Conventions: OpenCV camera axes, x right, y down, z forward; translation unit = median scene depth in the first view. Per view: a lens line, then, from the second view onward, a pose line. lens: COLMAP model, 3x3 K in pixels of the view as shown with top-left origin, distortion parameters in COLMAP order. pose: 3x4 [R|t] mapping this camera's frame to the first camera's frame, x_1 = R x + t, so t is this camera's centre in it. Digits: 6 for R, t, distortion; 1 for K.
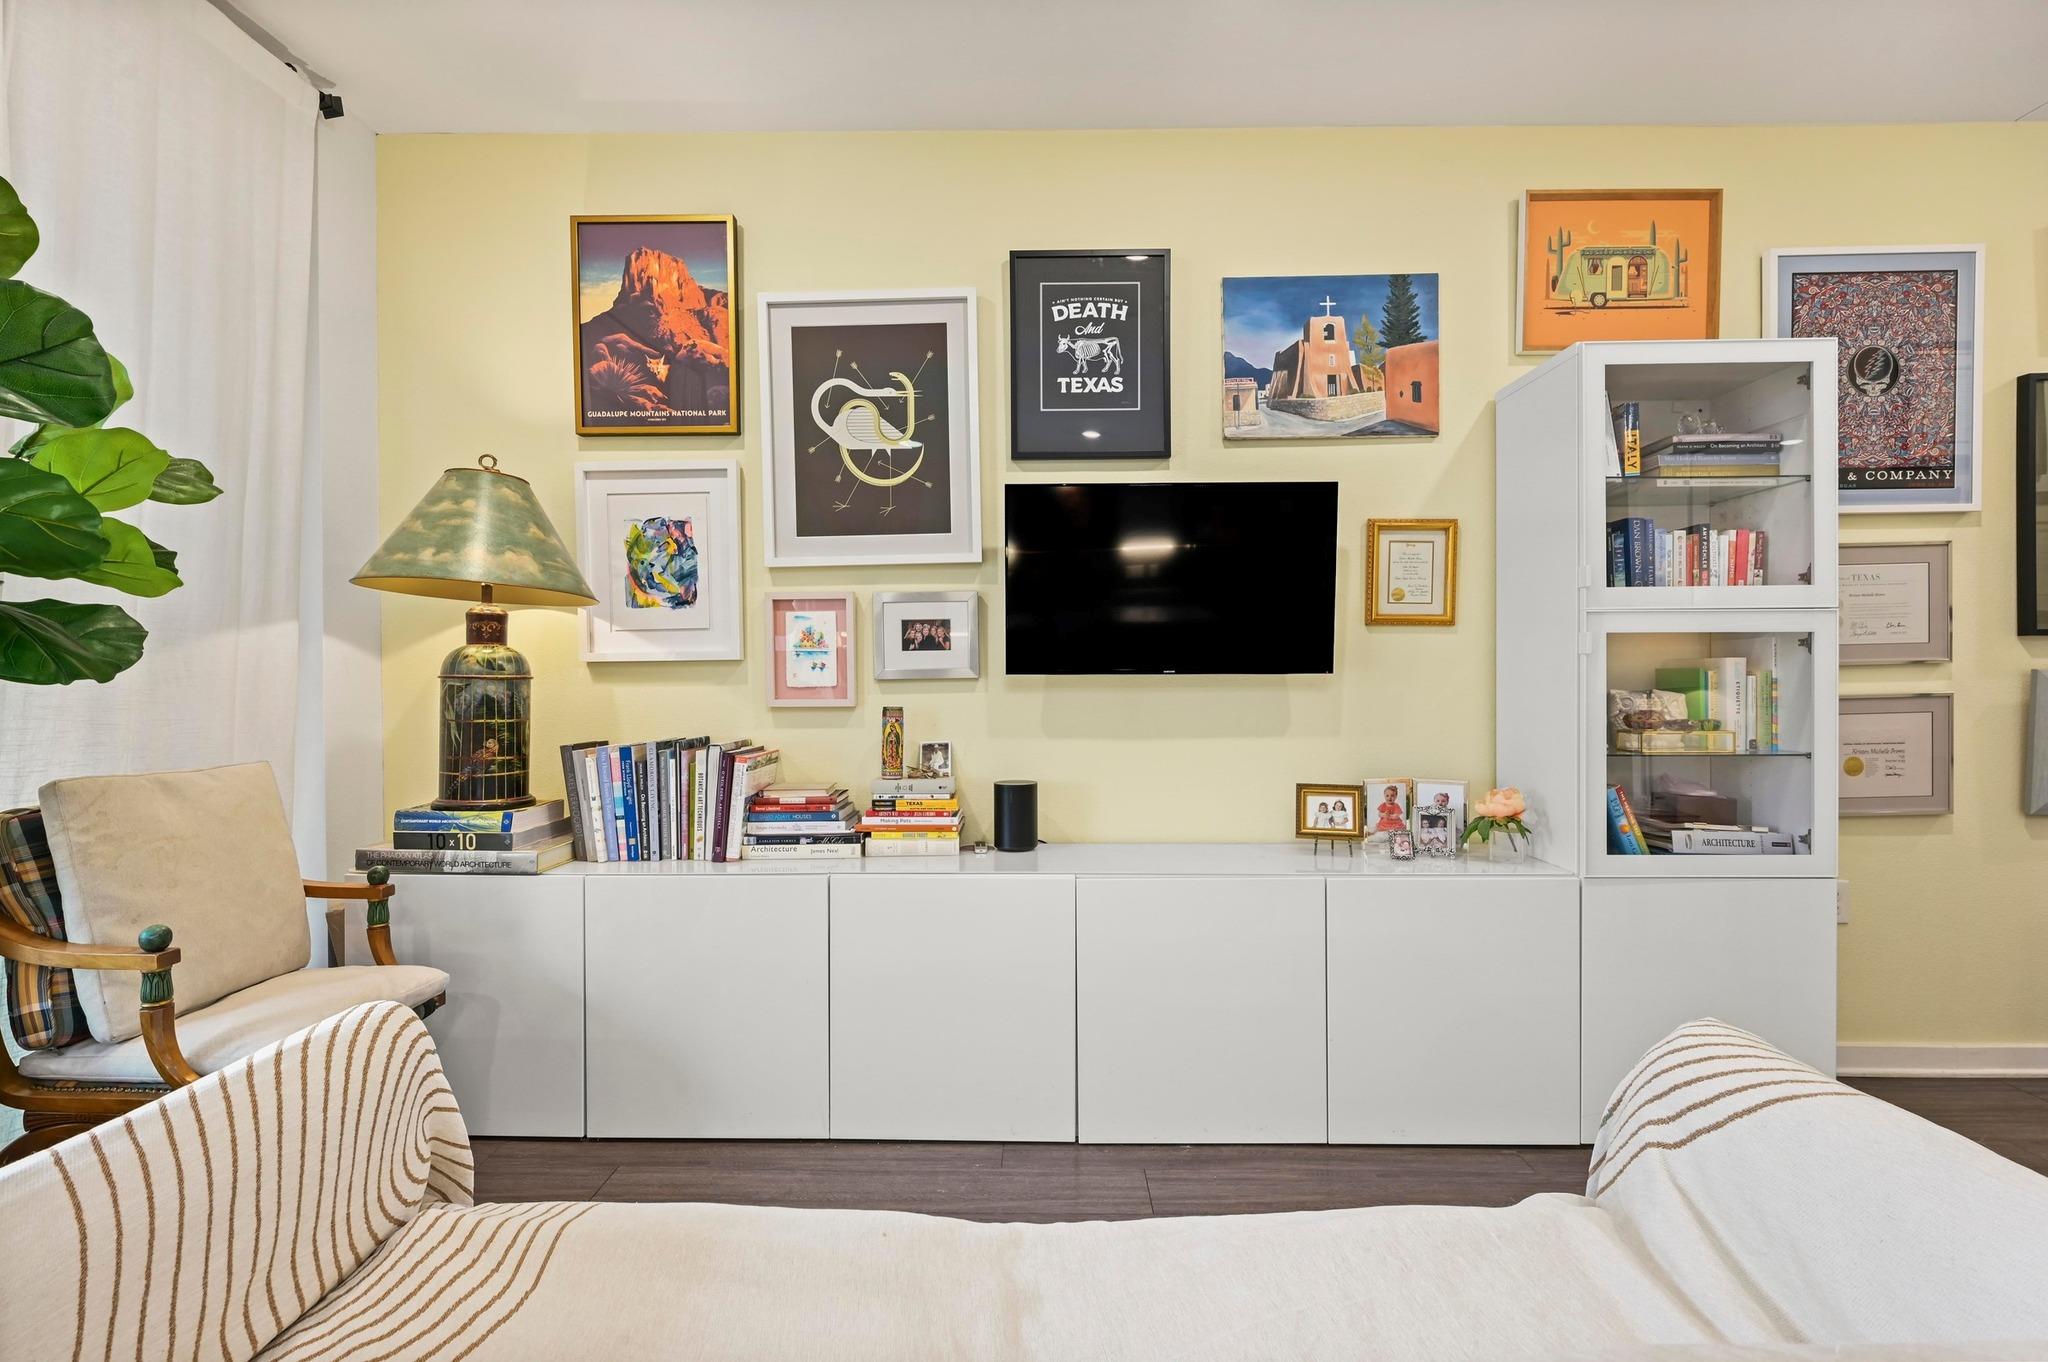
lens RADIAL K [[937.0, 0, 1028.0], [0, 937.0, 682.8], [0, 0, 1]] dist [0.000617, -0.000063]
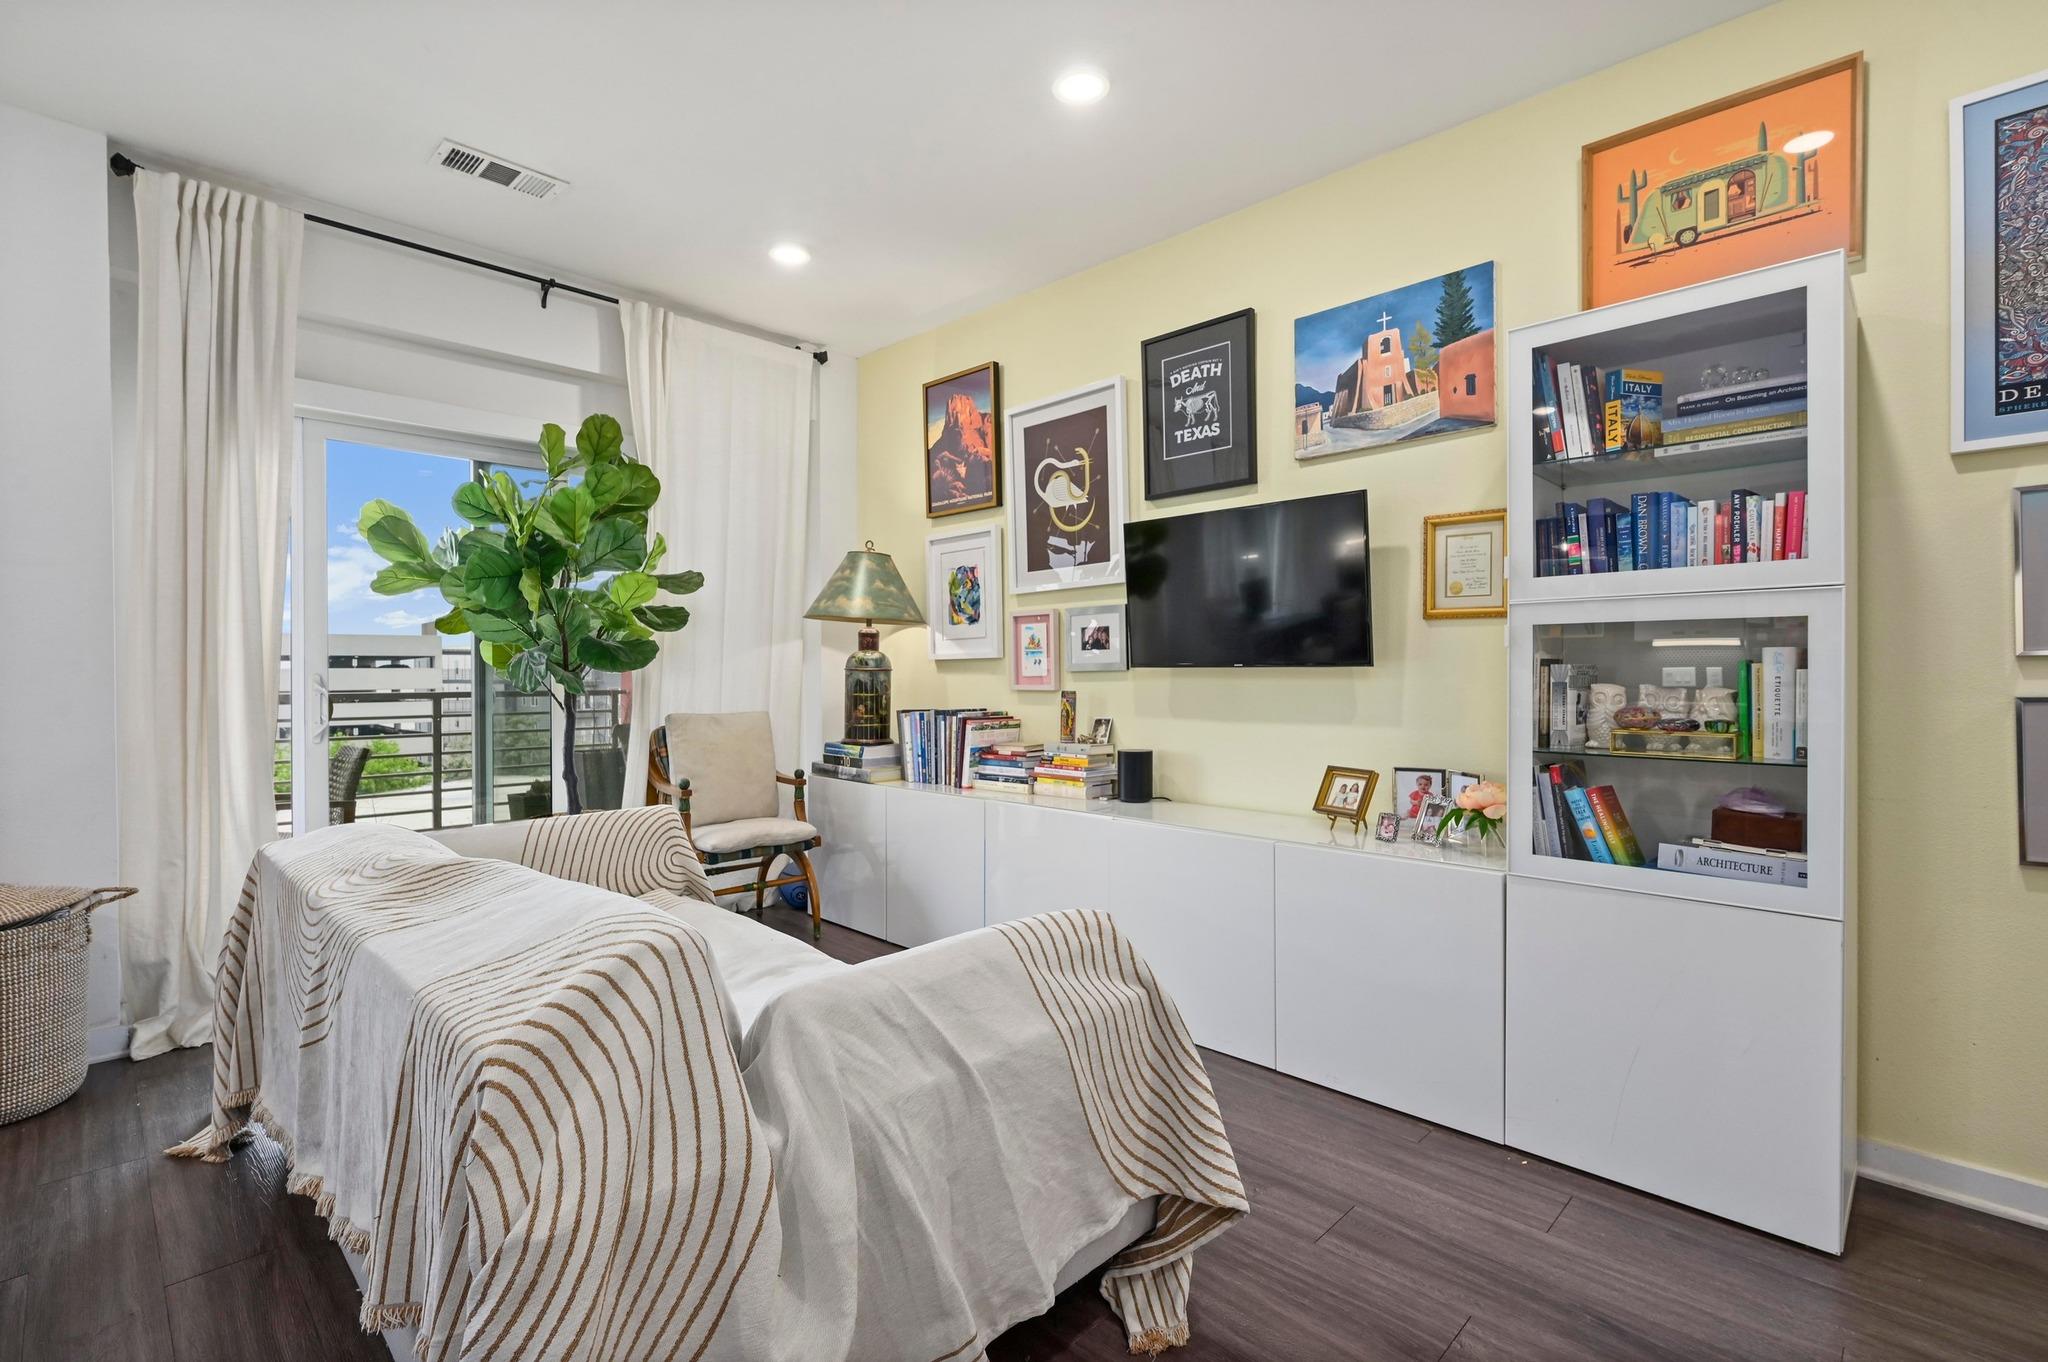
lens RADIAL K [[937.0, 0, 1037.6], [0, 937.0, 673.0], [0, 0, 1]] dist [0.000617, -0.000063]
pose [[0.731685, 0.003568, -0.681634, 0.772969], [-0.003468, 0.999993, 0.001511, -0.002679], [0.681634, 0.001258, 0.731692, -0.048194]]
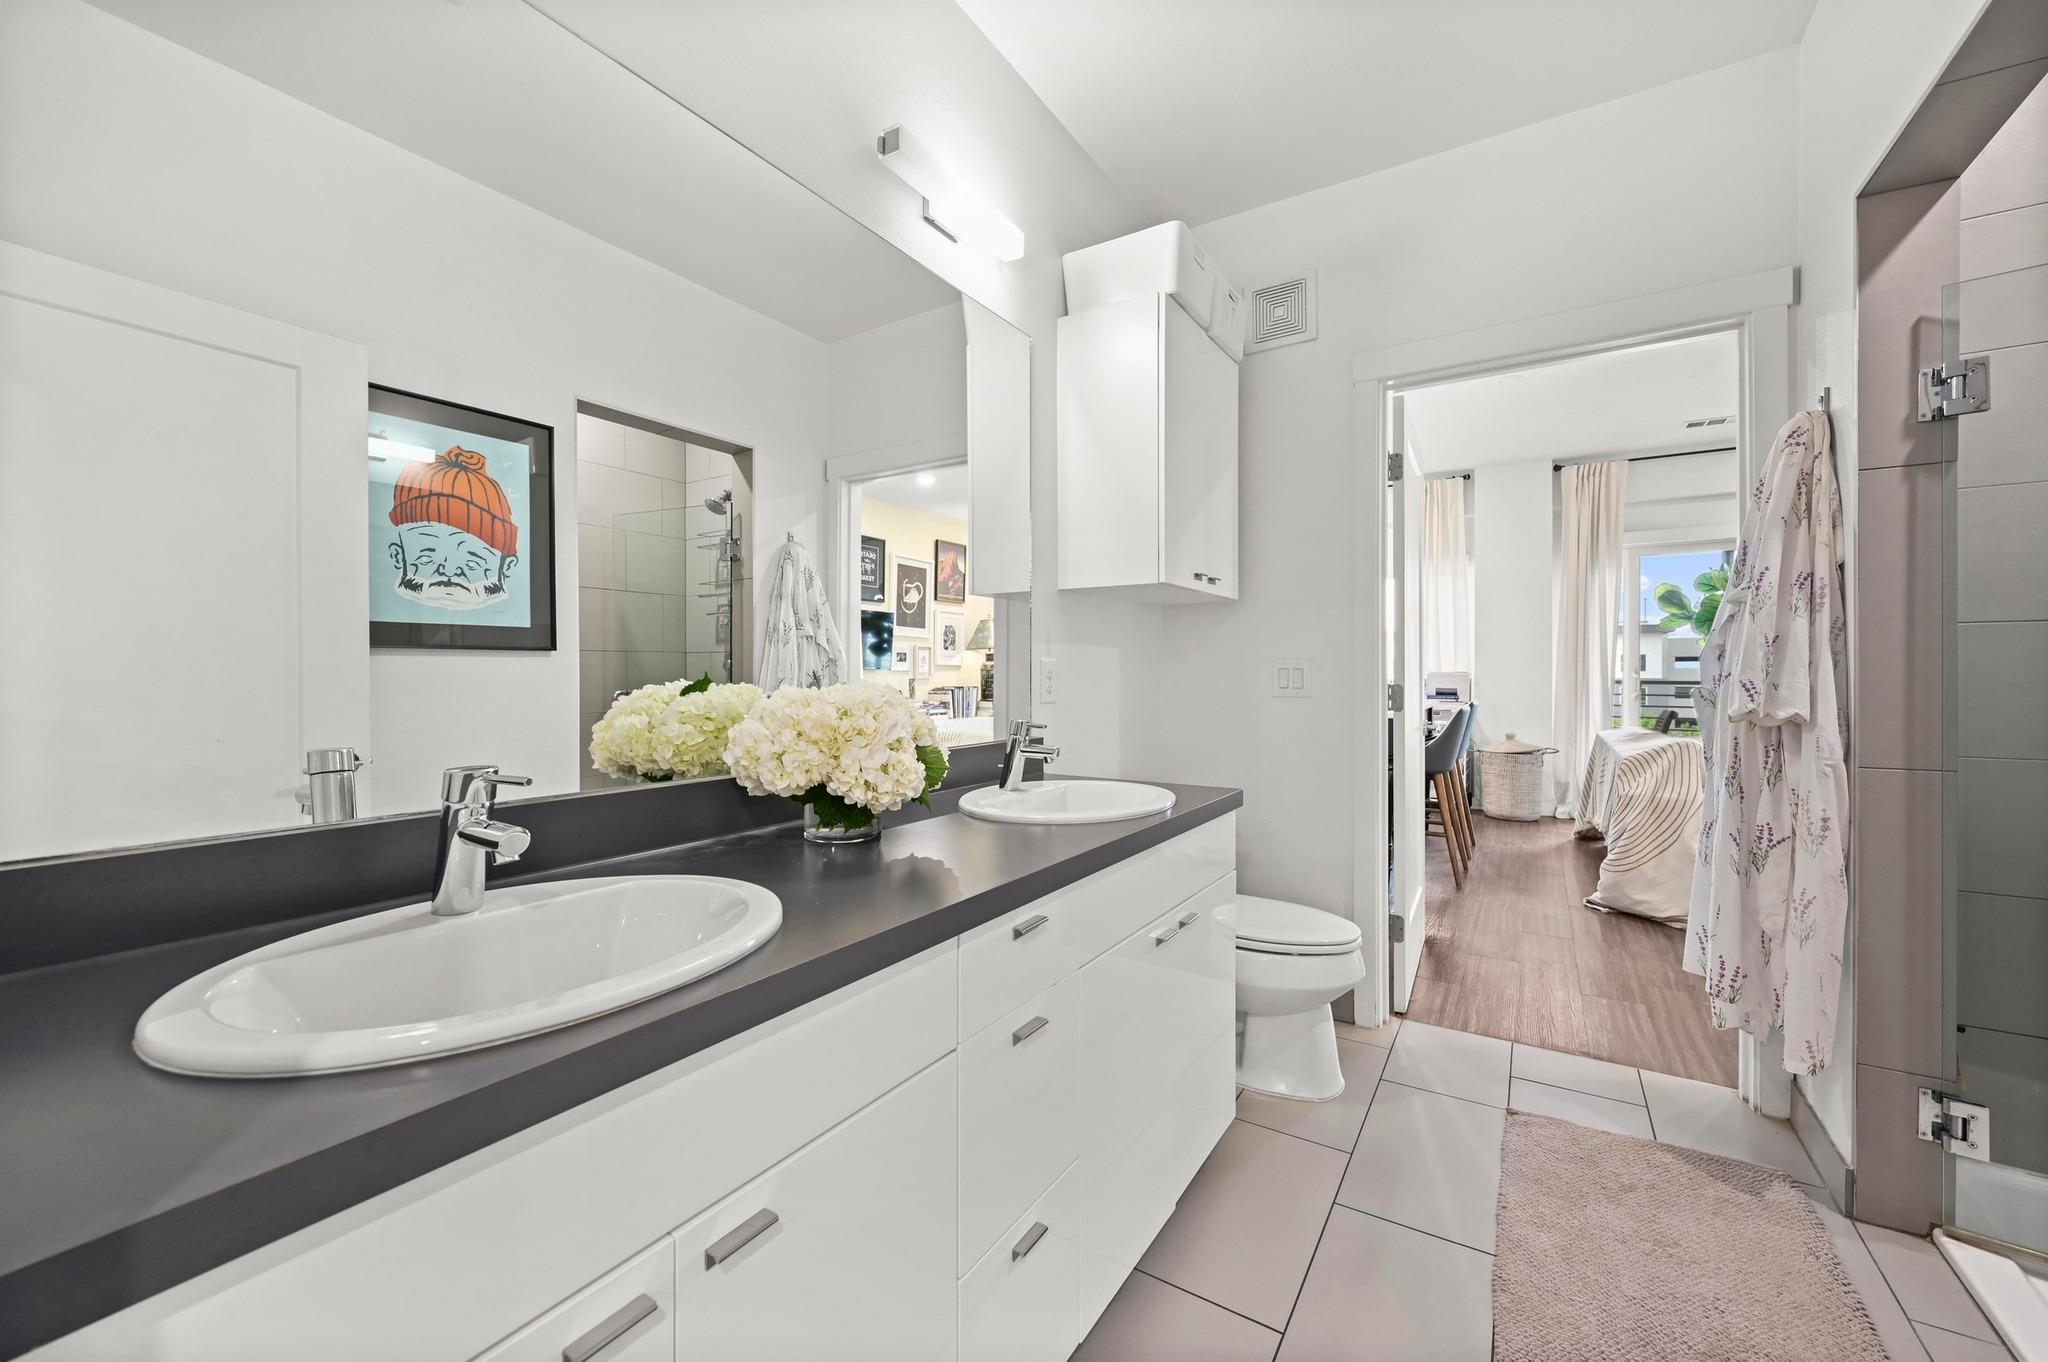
lens RADIAL K [[818.1, 0, 1020.5], [0, 818.1, 674.7], [0, 0, 1]] dist [-0.001452, -0.000409]
pose [[-0.513770, 0.002887, -0.857923, 2.102530], [-0.008433, 0.999929, 0.008415, 0.014517], [0.857886, 0.011558, -0.513710, -0.088753]]
